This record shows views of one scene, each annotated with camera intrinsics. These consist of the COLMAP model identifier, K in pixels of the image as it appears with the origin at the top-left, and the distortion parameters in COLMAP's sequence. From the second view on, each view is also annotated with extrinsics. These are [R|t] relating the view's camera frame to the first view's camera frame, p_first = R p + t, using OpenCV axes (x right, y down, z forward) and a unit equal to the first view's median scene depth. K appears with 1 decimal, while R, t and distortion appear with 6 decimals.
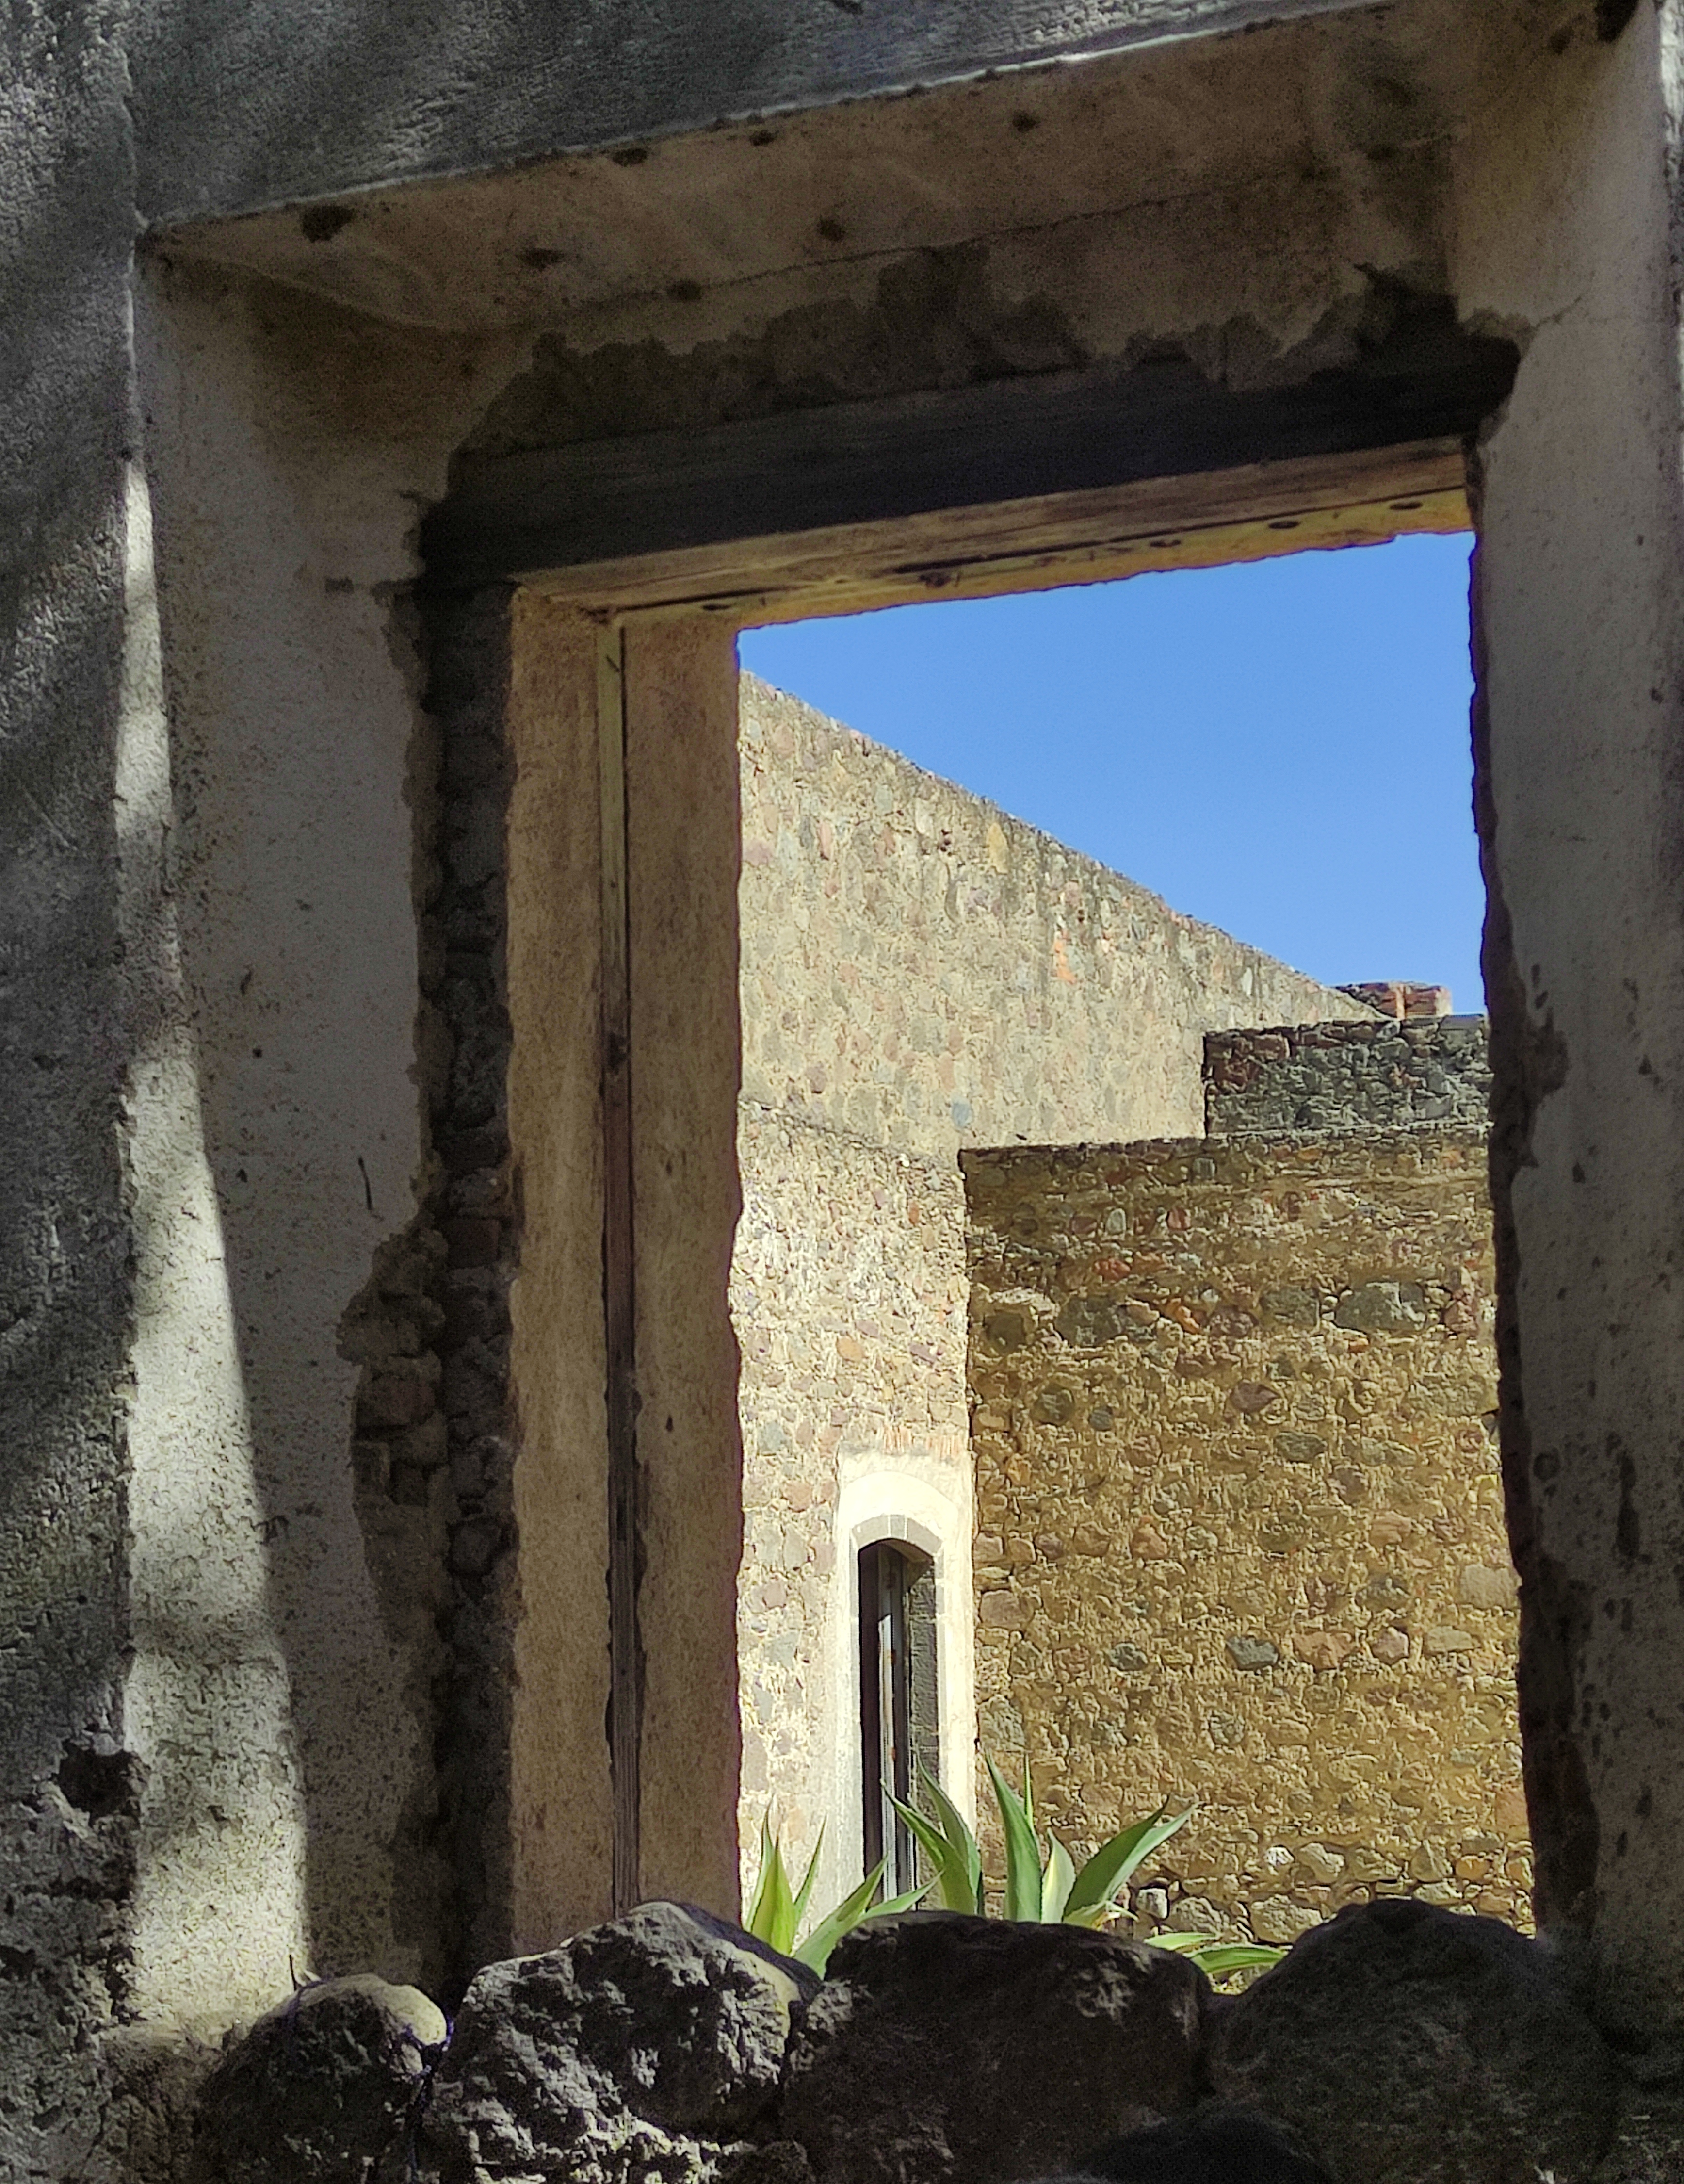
lens RADIAL K [[1640.7, 0, 834.6], [0, 1640.7, 1143.3], [0, 0, 1]] dist [0.019156, -0.004166]
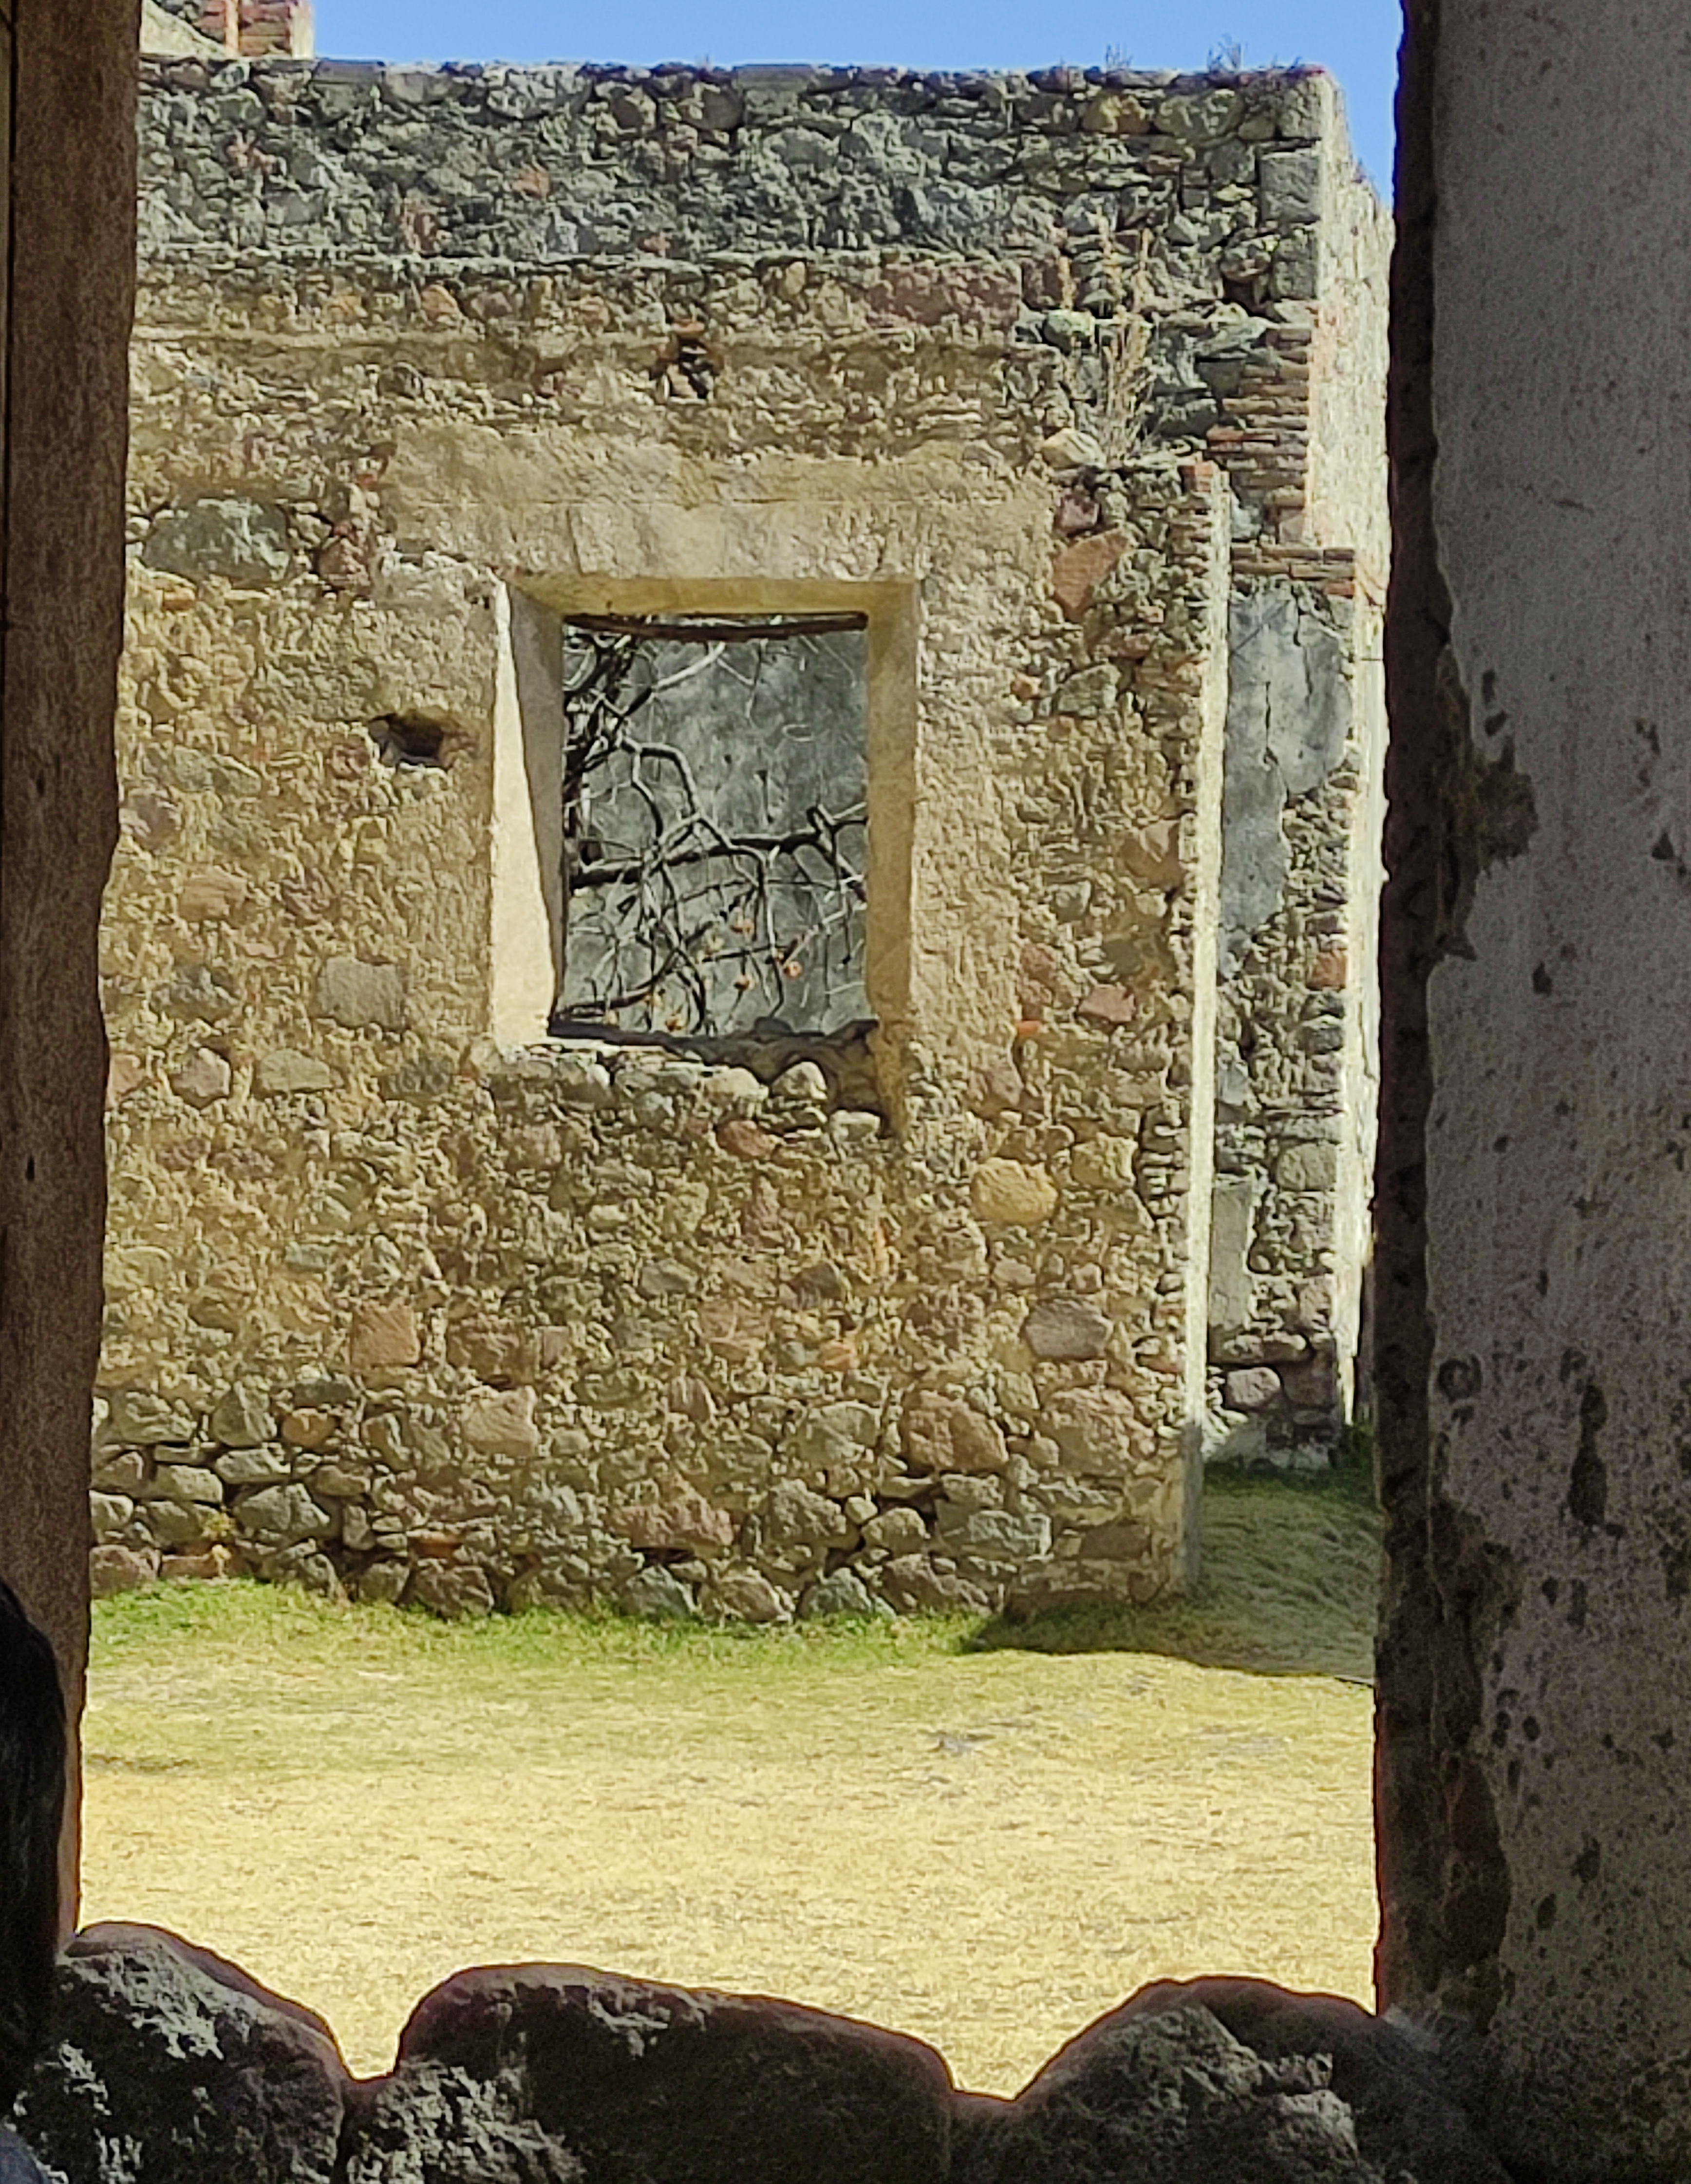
lens RADIAL K [[2322.4, 0, 845.5], [0, 2322.4, 1092.0], [0, 0, 1]] dist [0.011384, 0.008890]
pose [[0.996308, 0.053051, 0.067498, 0.100591], [-0.055823, 0.997644, 0.039866, 0.050238], [-0.065224, -0.043487, 0.996923, 0.018706]]
